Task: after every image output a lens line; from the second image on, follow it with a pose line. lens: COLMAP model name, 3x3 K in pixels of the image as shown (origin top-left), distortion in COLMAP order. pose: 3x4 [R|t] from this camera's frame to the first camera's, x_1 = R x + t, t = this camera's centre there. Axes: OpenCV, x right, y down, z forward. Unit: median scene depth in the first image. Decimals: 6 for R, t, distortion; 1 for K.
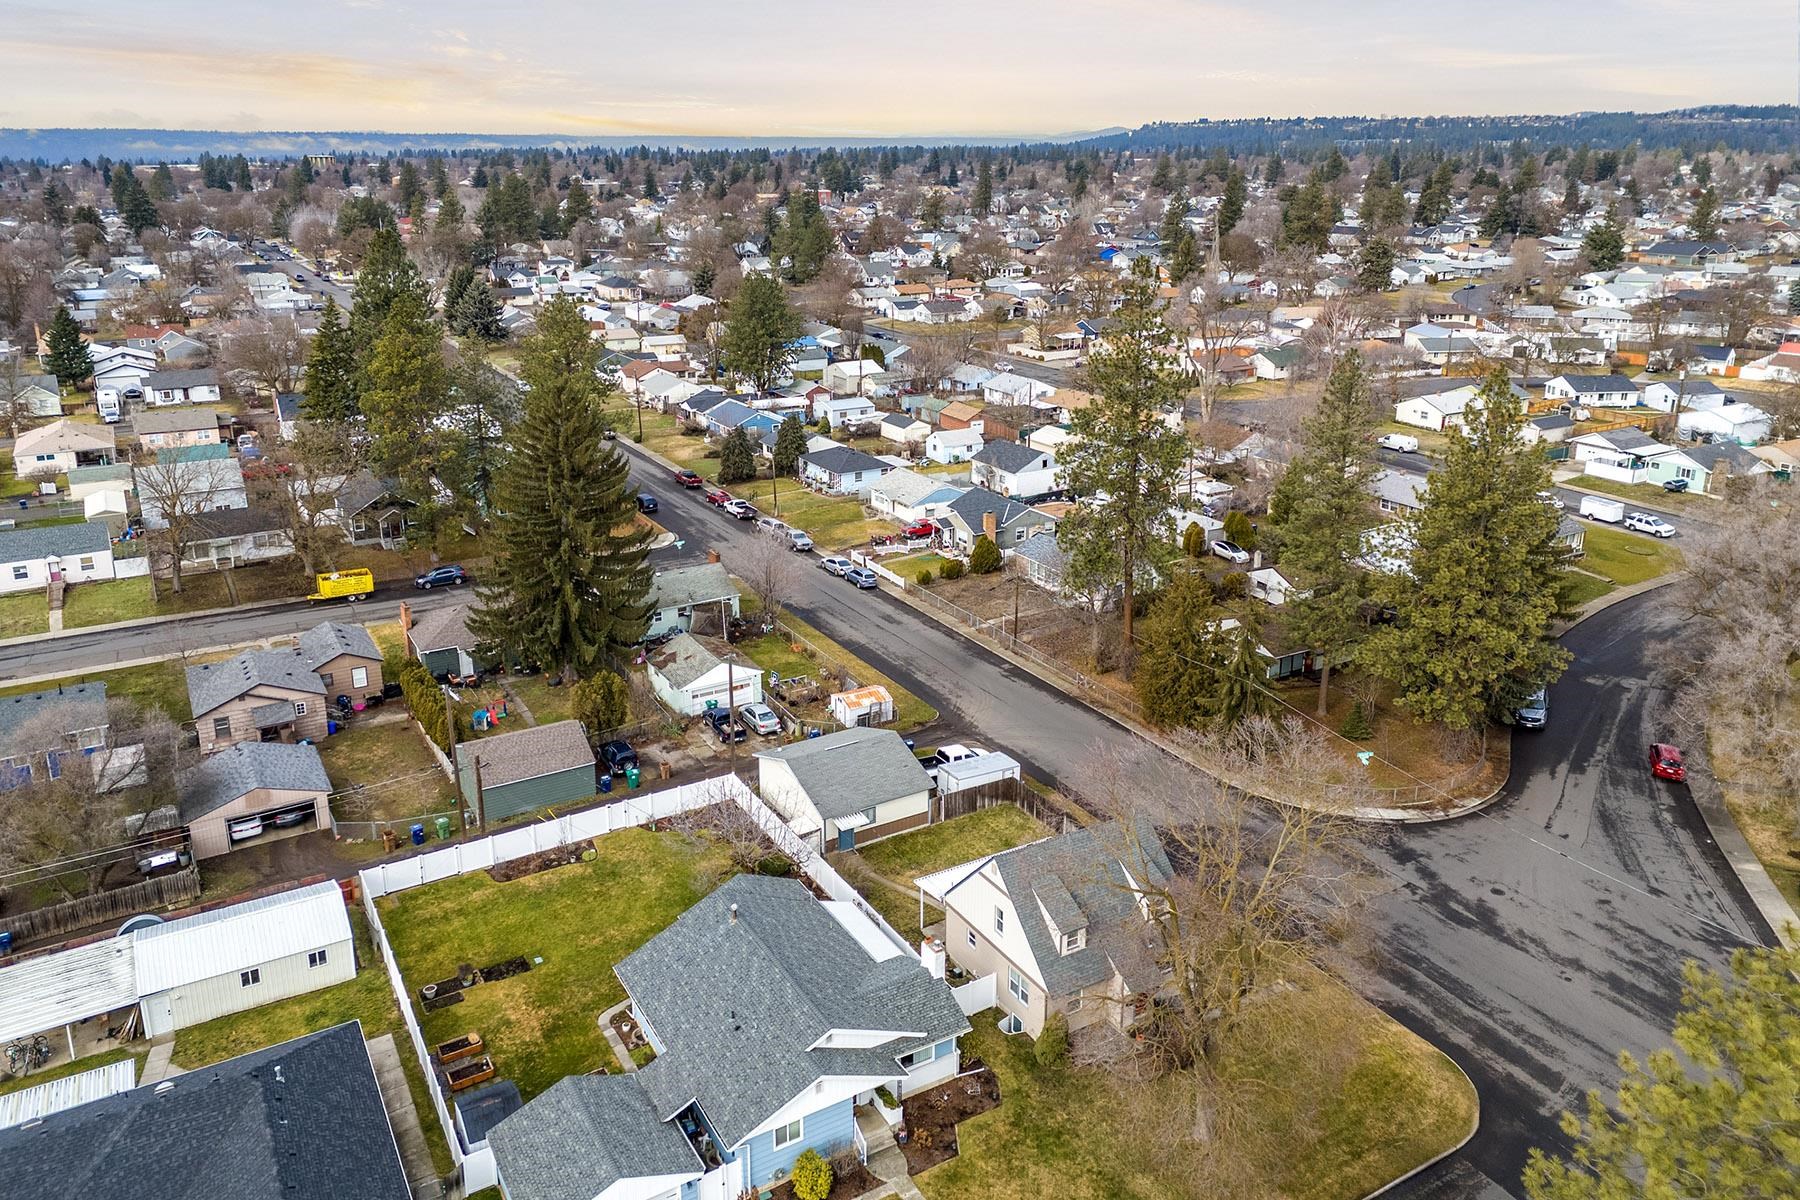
lens RADIAL K [[1315.4, 0, 898.3], [0, 1315.4, 597.0], [0, 0, 1]] dist [0.057498, -0.031186]
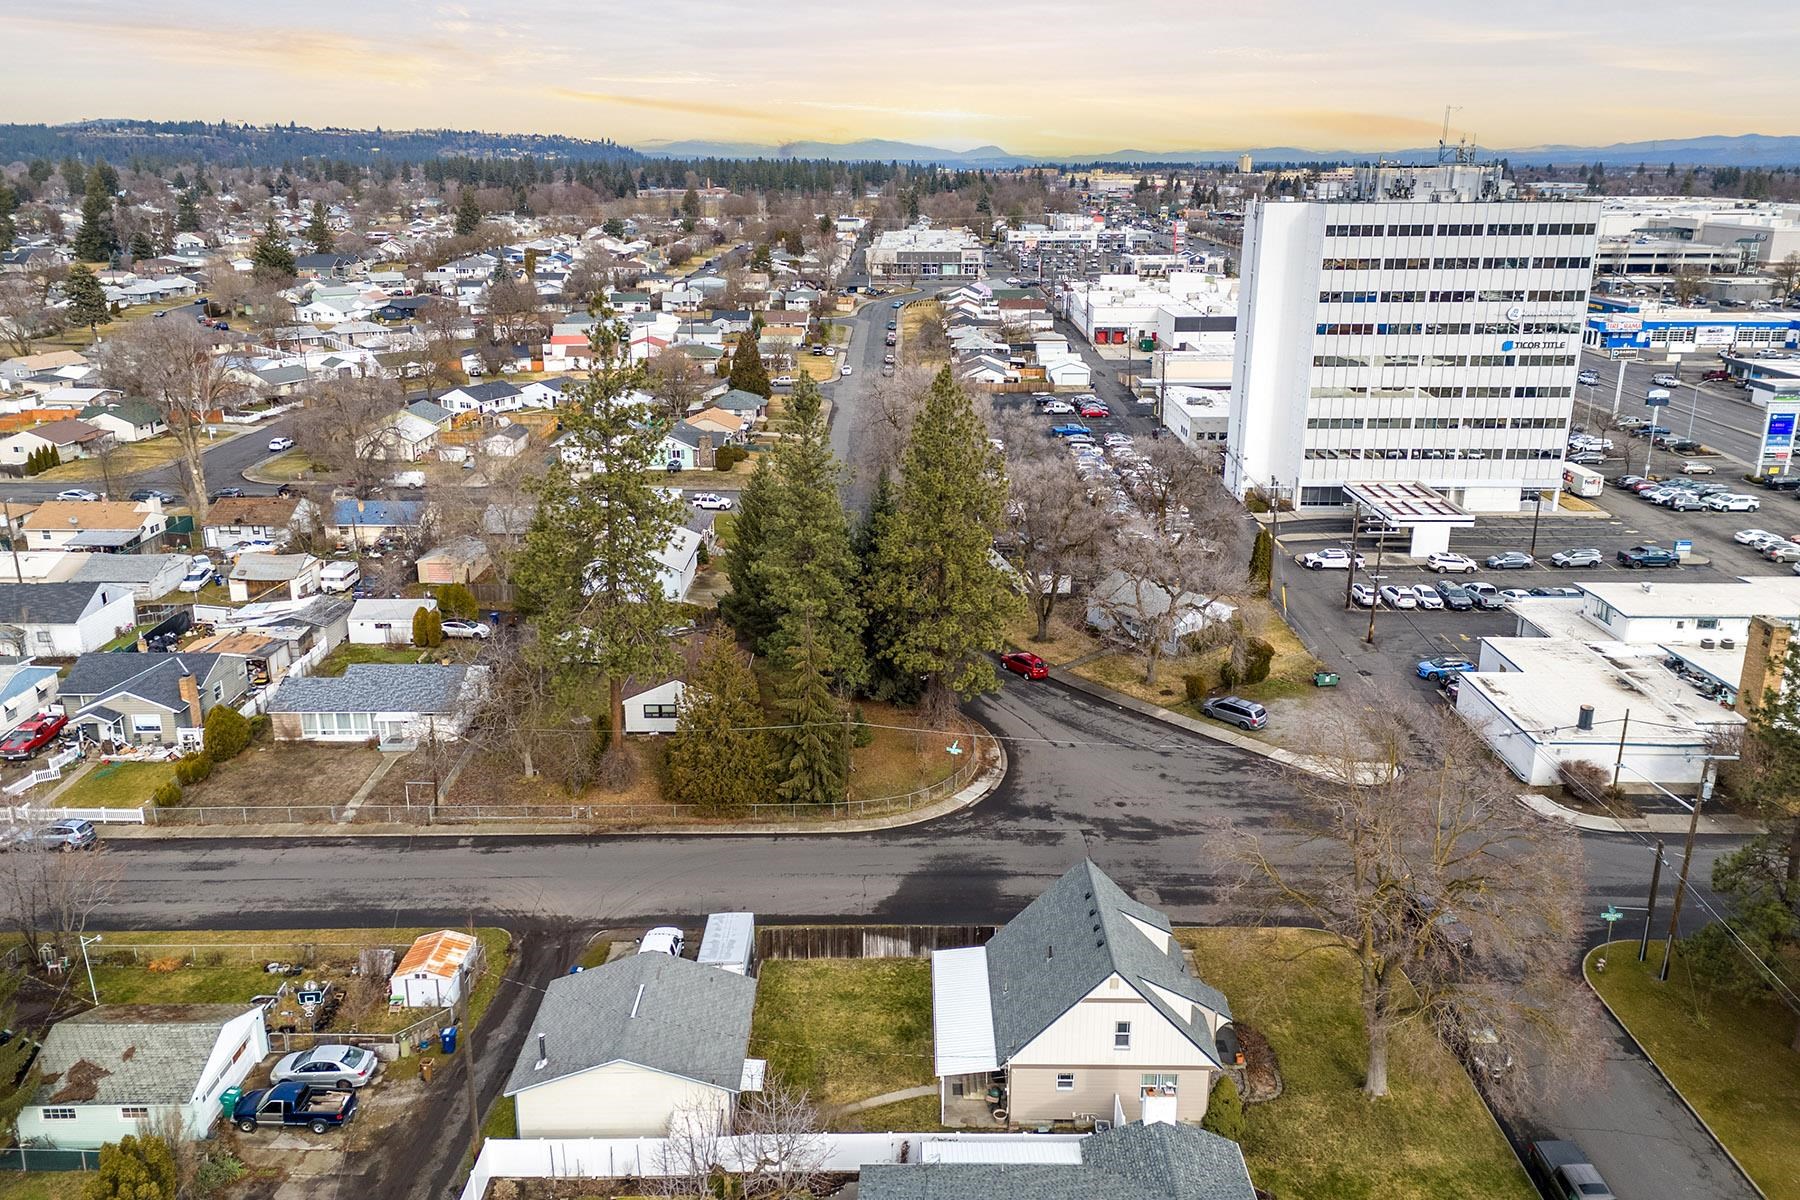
lens RADIAL K [[1315.4, 0, 906.2], [0, 1315.4, 601.7], [0, 0, 1]] dist [0.057498, -0.031186]
pose [[0.496740, -0.278449, 0.822019, -0.388860], [0.283217, 0.947294, 0.149739, -0.123548], [-0.820389, 0.158429, 0.549420, 0.349667]]
